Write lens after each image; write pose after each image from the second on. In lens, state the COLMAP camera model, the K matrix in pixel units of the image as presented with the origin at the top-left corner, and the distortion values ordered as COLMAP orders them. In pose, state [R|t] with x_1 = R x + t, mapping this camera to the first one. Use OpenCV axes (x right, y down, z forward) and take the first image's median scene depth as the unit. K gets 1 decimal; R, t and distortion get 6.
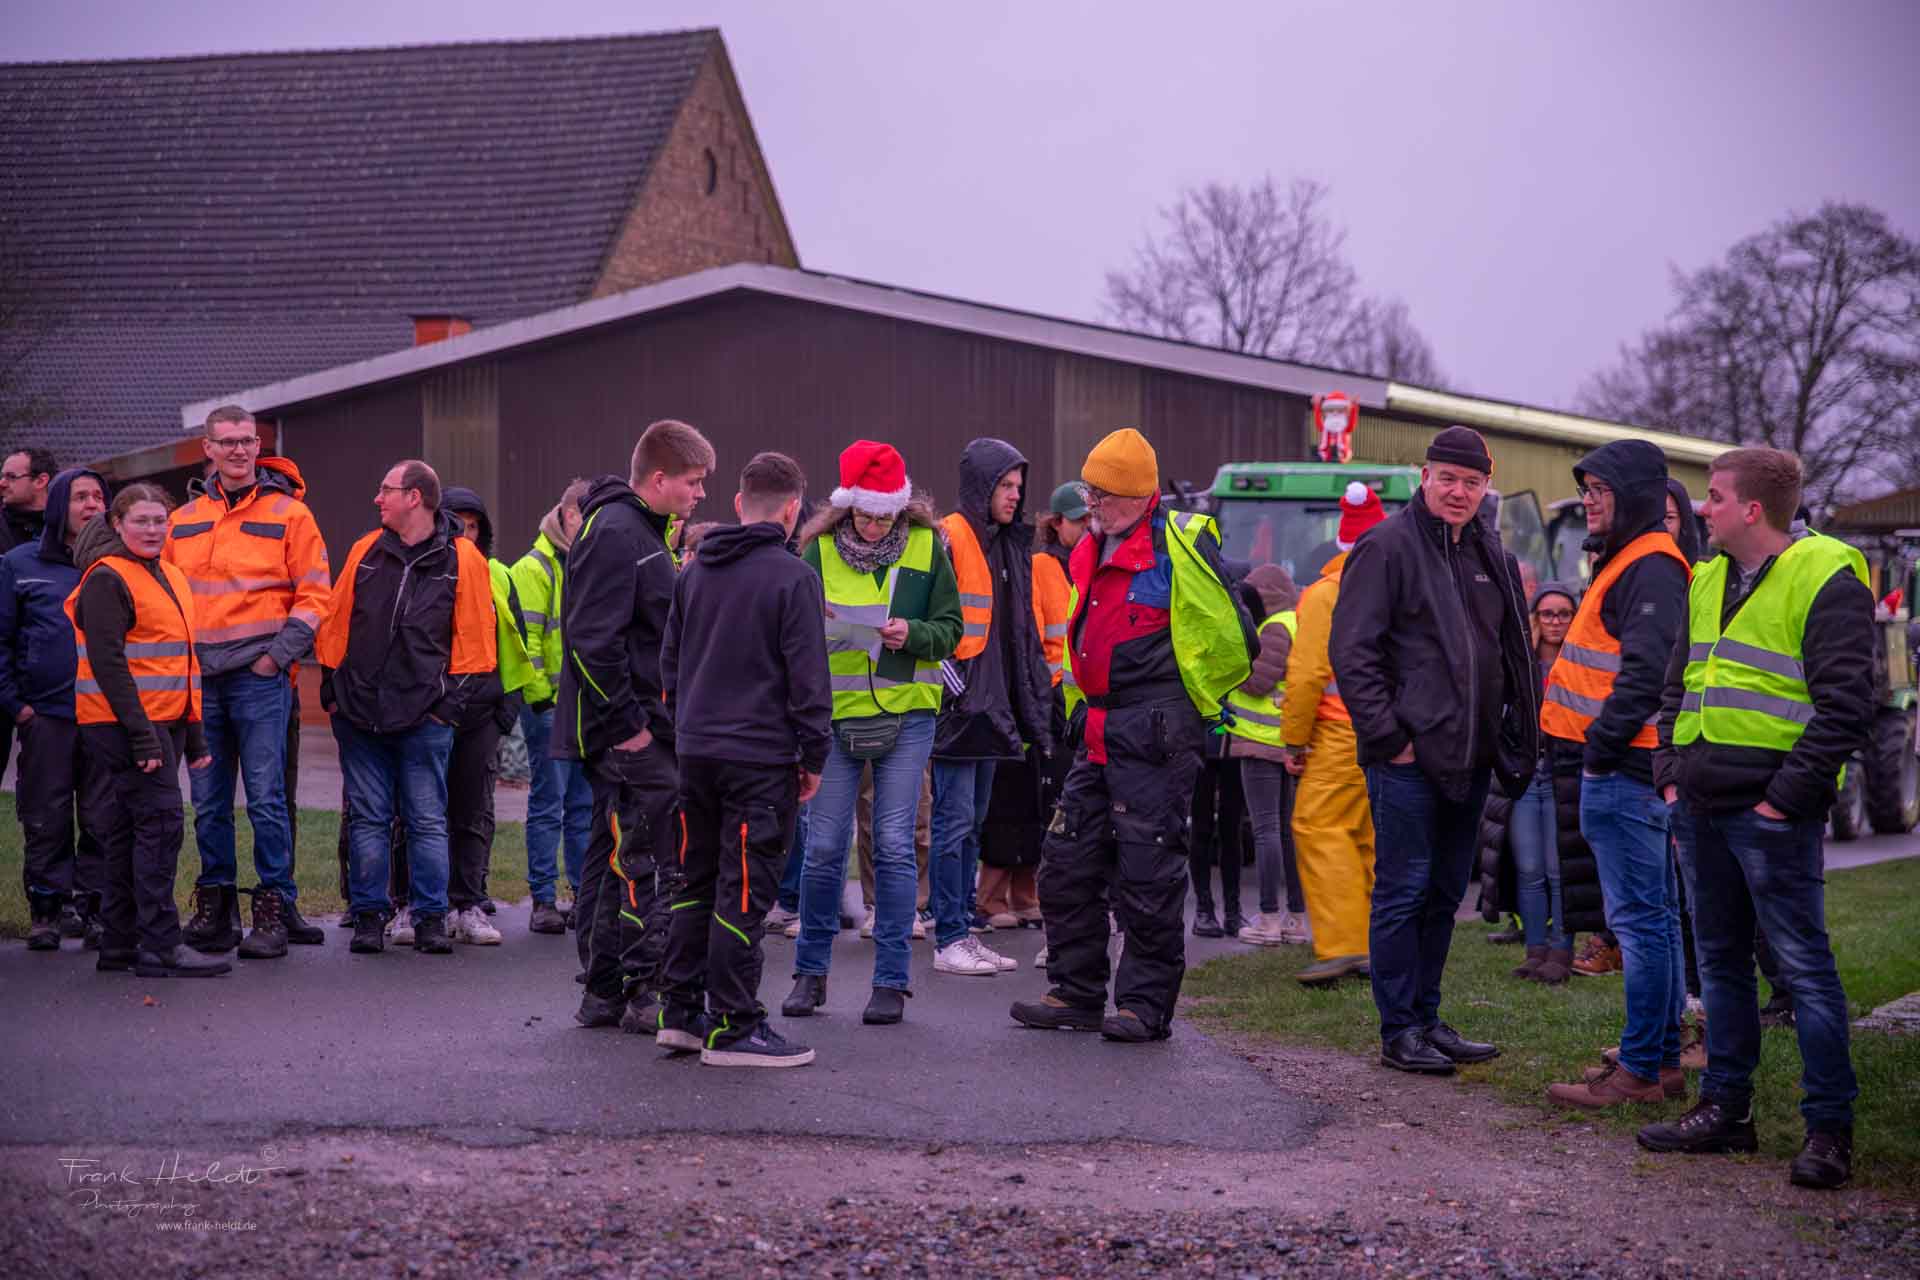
lens RADIAL K [[3860.2, 0, 958.9], [0, 3860.2, 640.7], [0, 0, 1]] dist [0.278733, 0.000000]
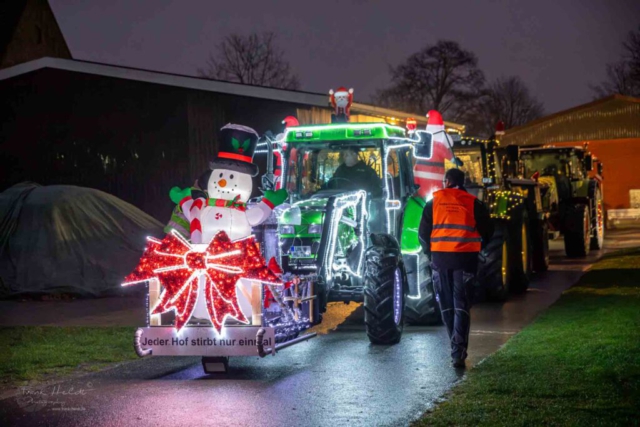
lens RADIAL K [[1208.7, 0, 318.5], [0, 1208.7, 211.4], [0, 0, 1]] dist [0.152148, 0.000000]
pose [[0.987939, -0.062914, 0.141488, -0.002078], [0.061678, 0.998010, 0.013108, -0.002889], [-0.142031, -0.004223, 0.989853, 0.124997]]
